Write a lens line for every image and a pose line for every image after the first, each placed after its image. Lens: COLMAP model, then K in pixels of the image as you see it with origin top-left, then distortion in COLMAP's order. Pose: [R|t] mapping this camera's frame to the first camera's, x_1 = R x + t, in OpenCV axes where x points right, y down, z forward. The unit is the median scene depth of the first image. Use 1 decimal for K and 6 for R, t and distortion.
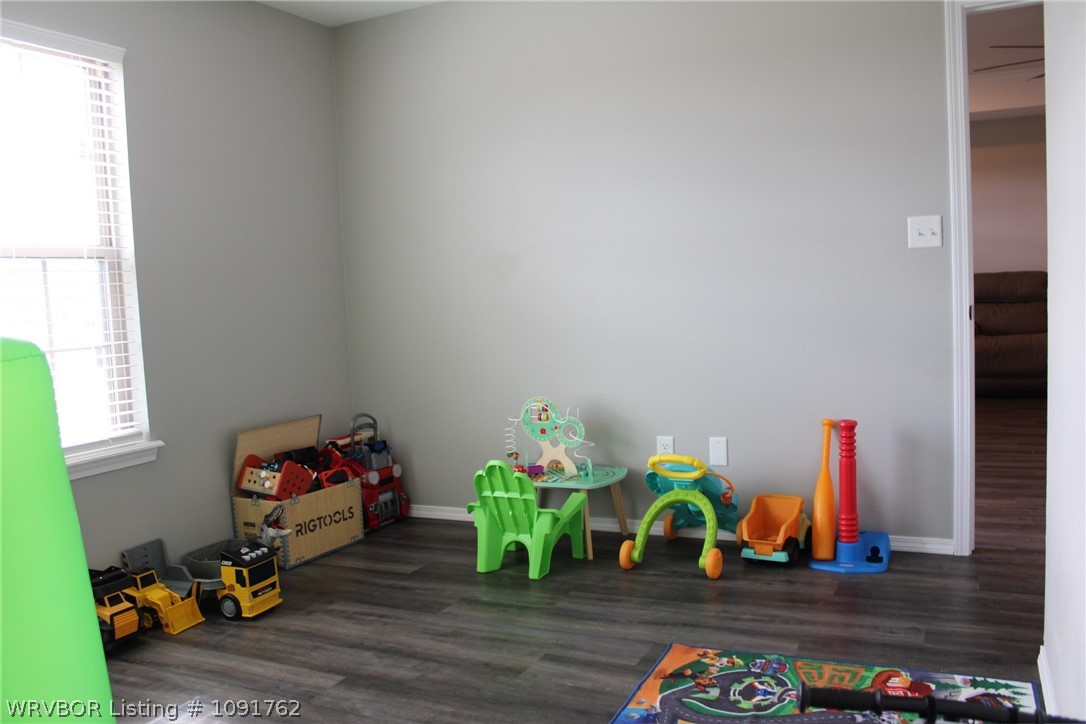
lens RADIAL K [[947.2, 0, 543.0], [0, 947.2, 362.0], [0, 0, 1]] dist [-0.002480, -0.001884]
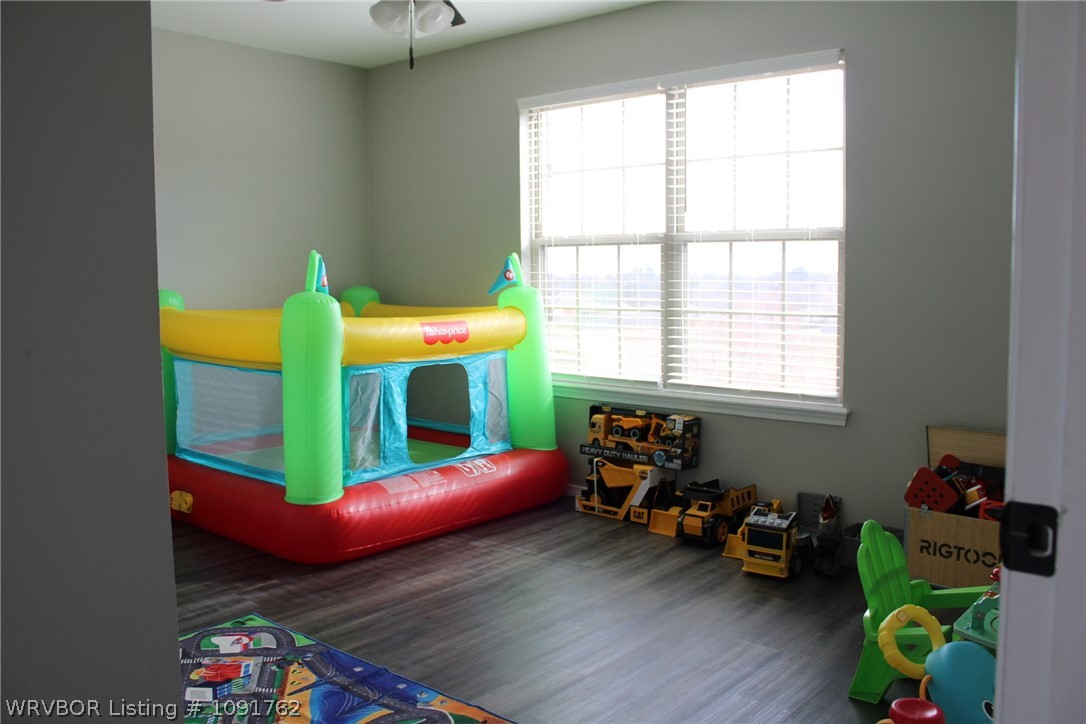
lens RADIAL K [[947.2, 0, 543.0], [0, 947.2, 362.0], [0, 0, 1]] dist [-0.002480, -0.001884]
pose [[-0.233375, 0.144183, -0.961638, 0.746847], [-0.062551, 0.984672, 0.162817, -0.131124], [0.970373, 0.098149, -0.220779, 0.953545]]
